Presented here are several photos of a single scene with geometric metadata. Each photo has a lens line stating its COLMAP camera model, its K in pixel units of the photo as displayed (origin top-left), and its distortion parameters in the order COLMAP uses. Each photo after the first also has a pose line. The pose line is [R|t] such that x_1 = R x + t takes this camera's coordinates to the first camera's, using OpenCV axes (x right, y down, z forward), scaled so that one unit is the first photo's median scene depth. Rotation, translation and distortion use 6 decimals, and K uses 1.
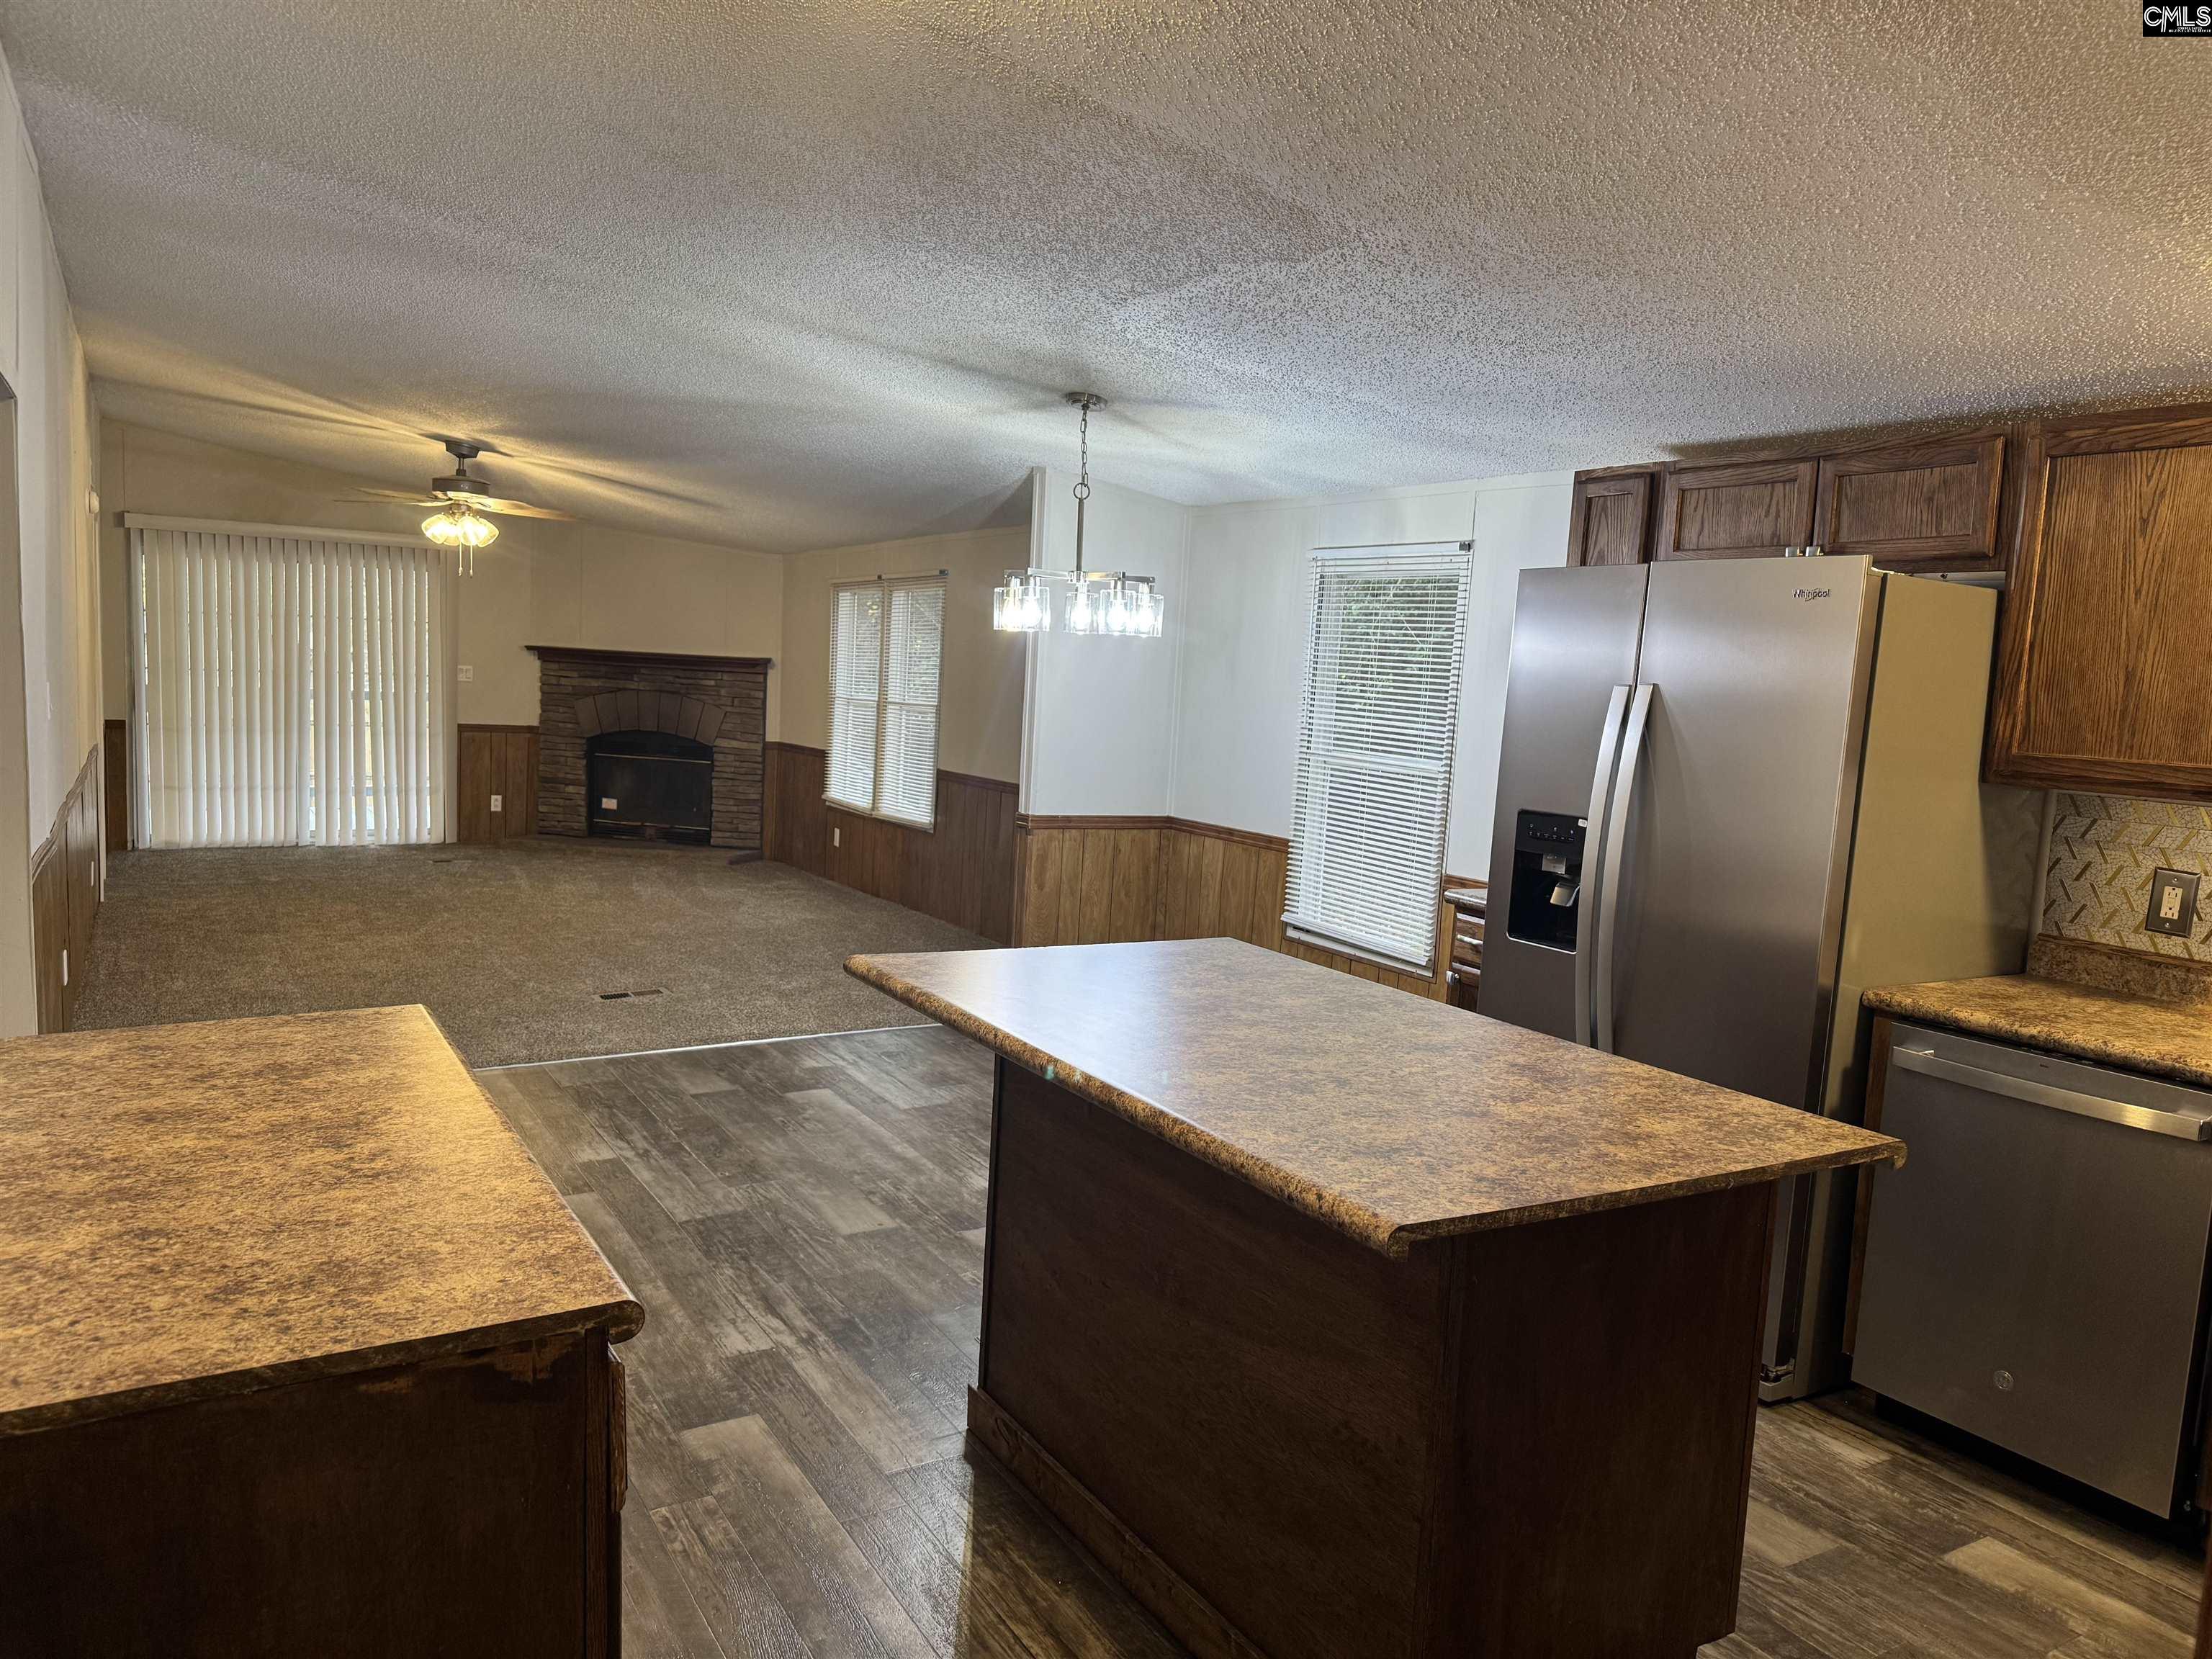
lens RADIAL K [[1562.1, 0, 1104.2], [0, 1562.1, 856.1], [0, 0, 1]] dist [0.096082, -0.167649]
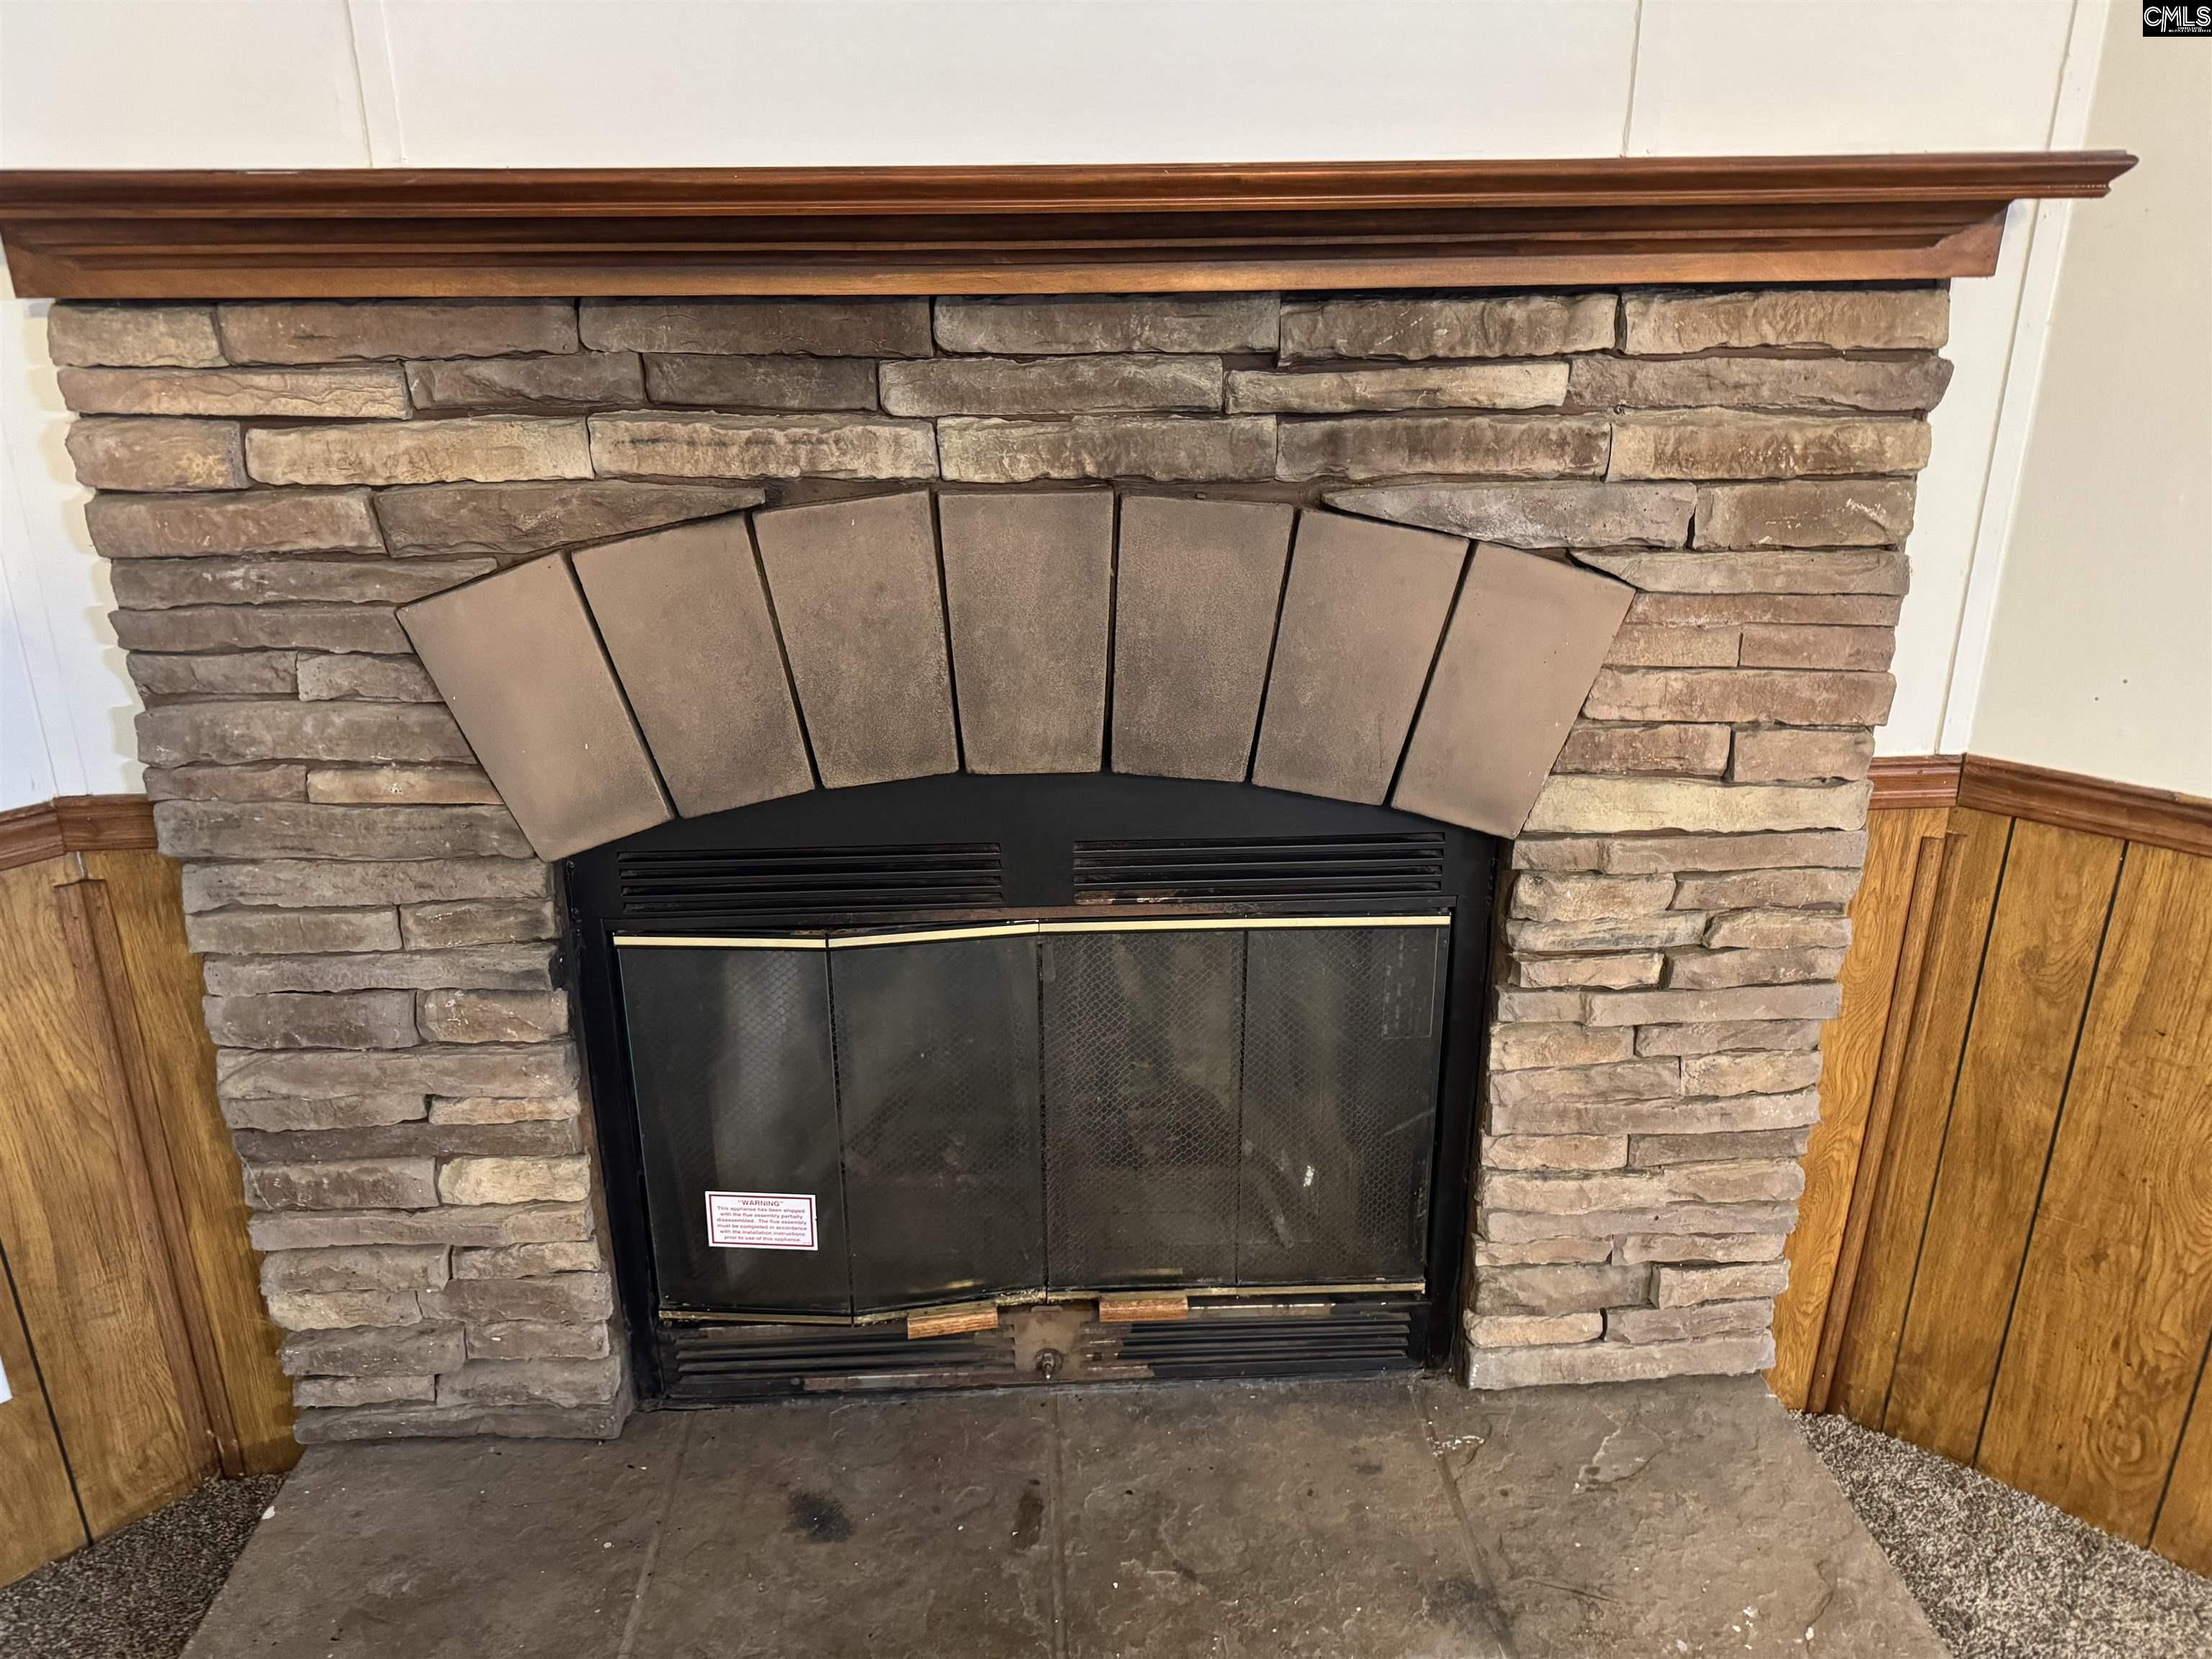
lens RADIAL K [[1558.8, 0, 1106.0], [0, 1558.8, 829.5], [0, 0, 1]] dist [0.108715, -0.170204]
pose [[0.961289, -0.149939, 0.231176, -0.320502], [0.088220, 0.962296, 0.257299, -0.111560], [-0.261039, -0.226945, 0.938272, 0.876286]]
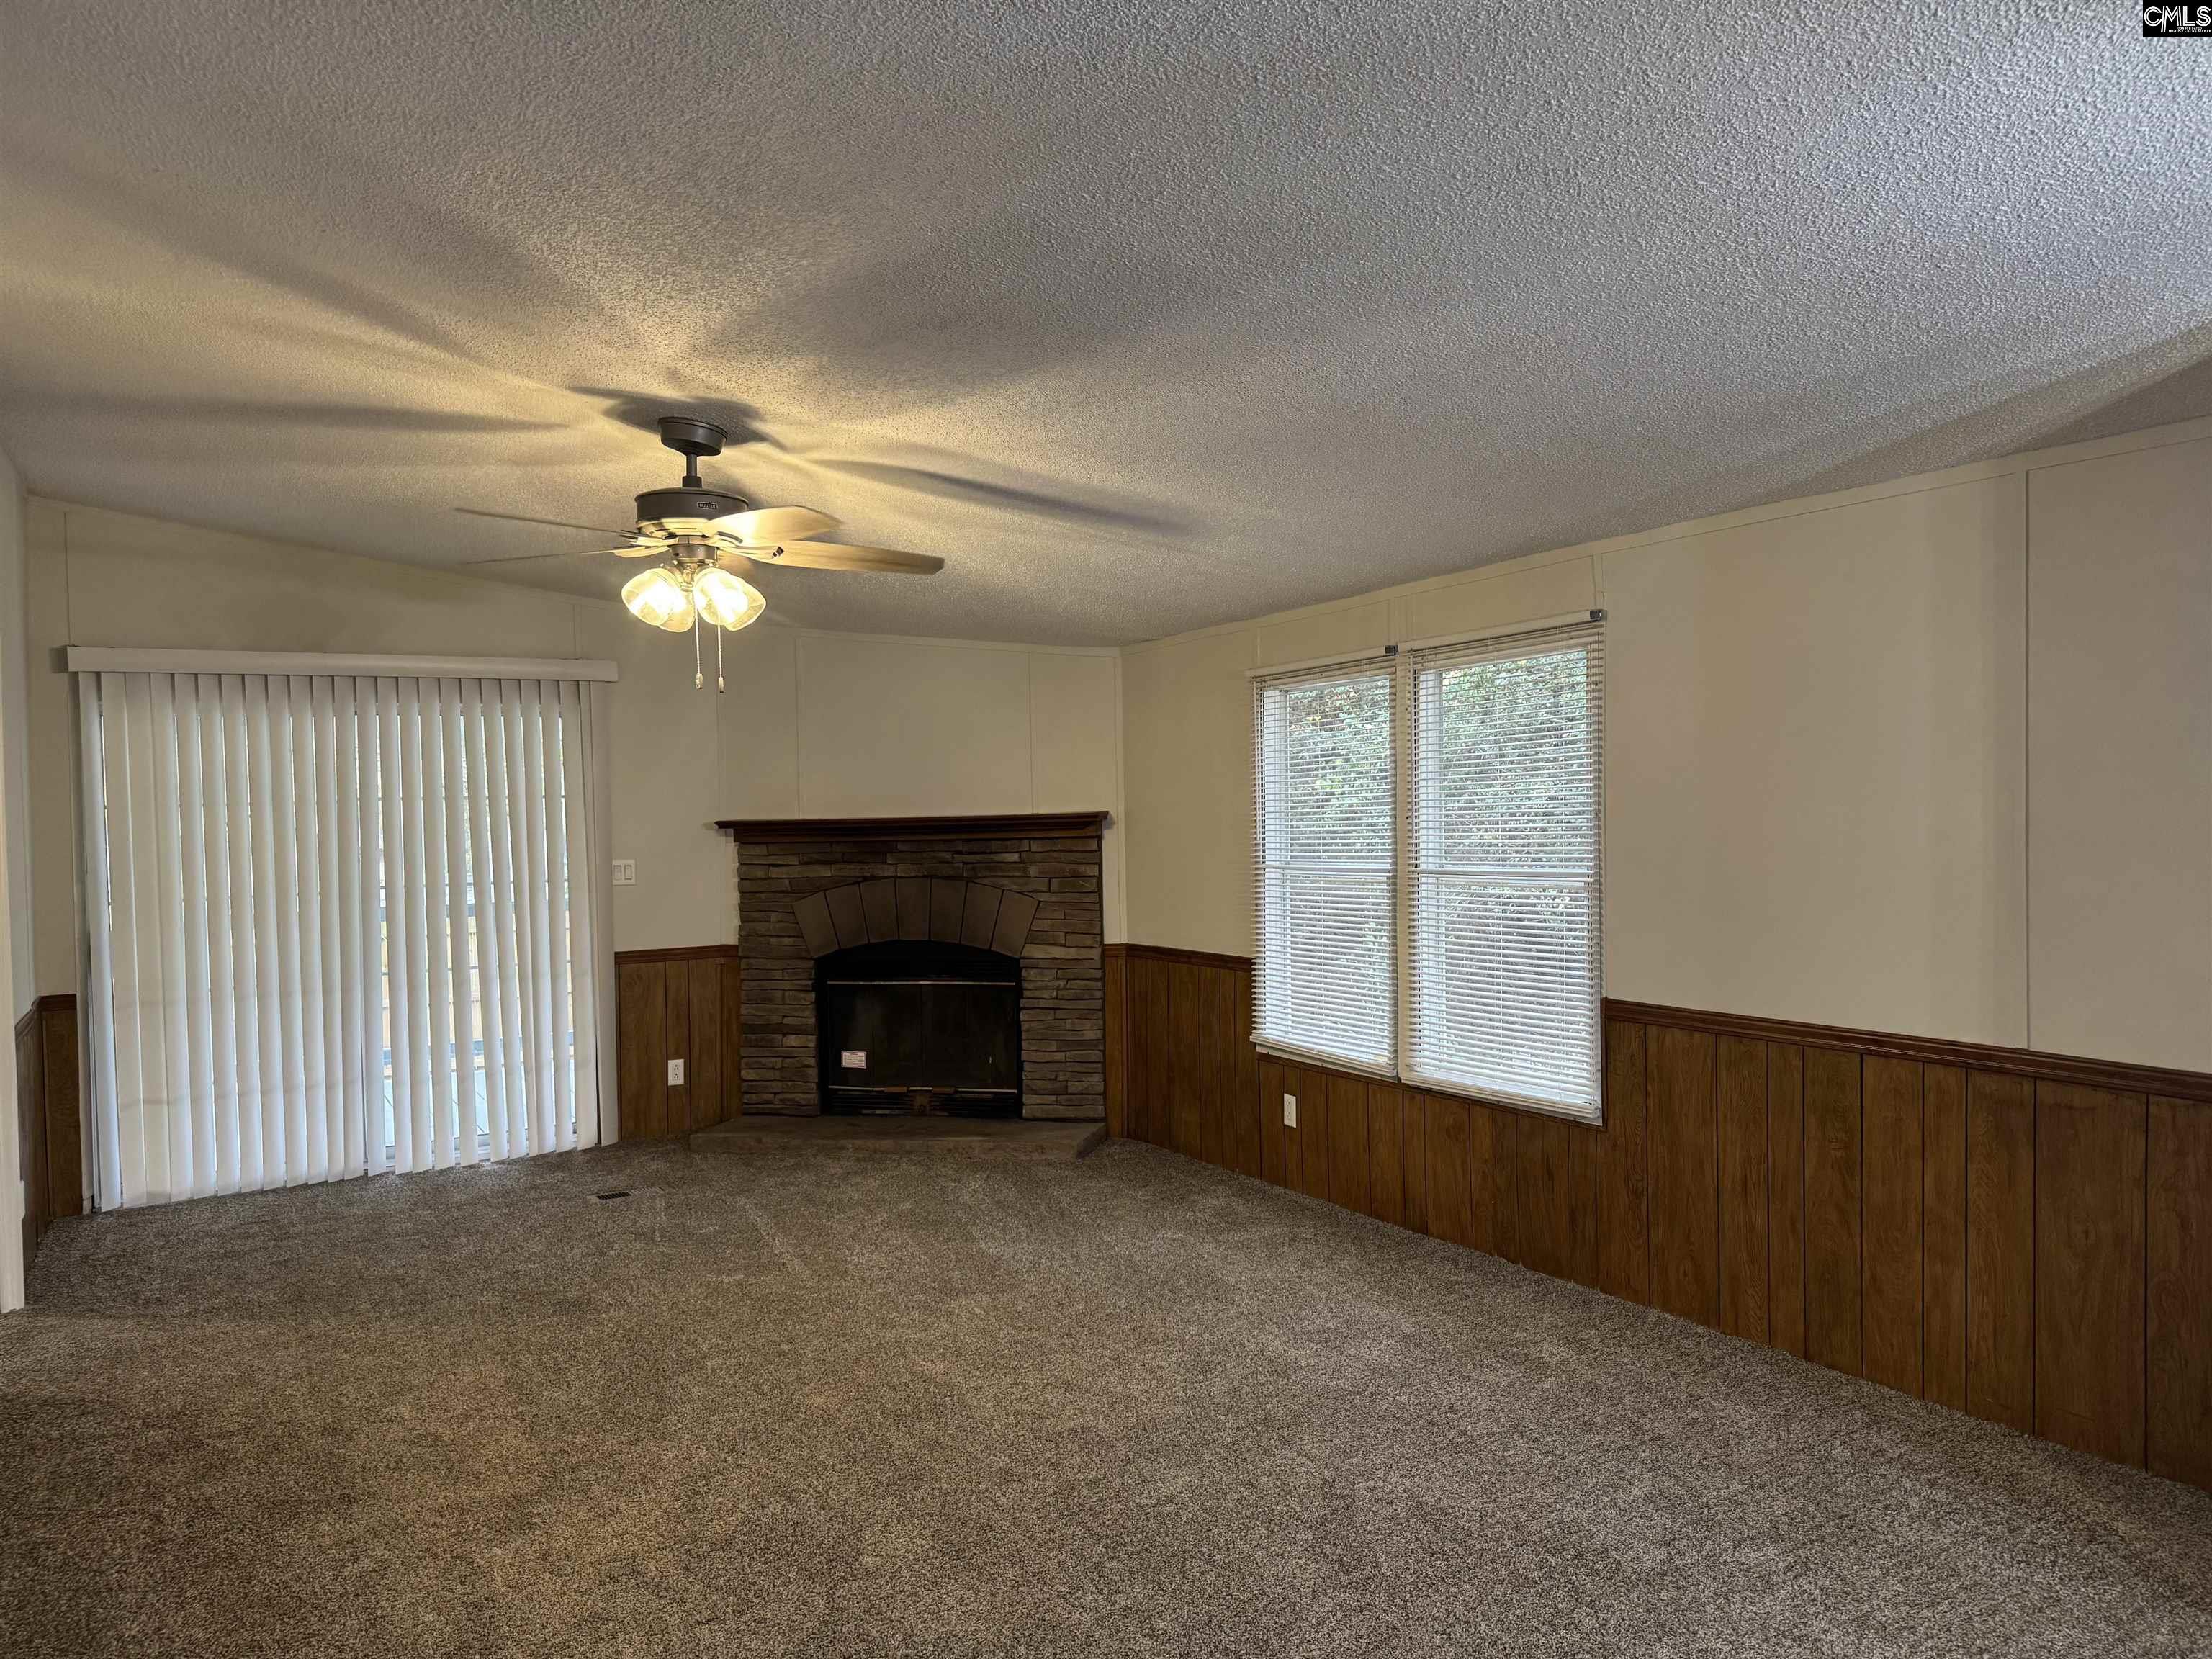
lens RADIAL K [[1558.8, 0, 1106.0], [0, 1558.8, 829.5], [0, 0, 1]] dist [0.108715, -0.170204]
pose [[0.997224, -0.071760, -0.019861, -0.200048], [0.069306, 0.992092, -0.104639, -0.053648], [0.027212, 0.102972, 0.994312, 0.380481]]
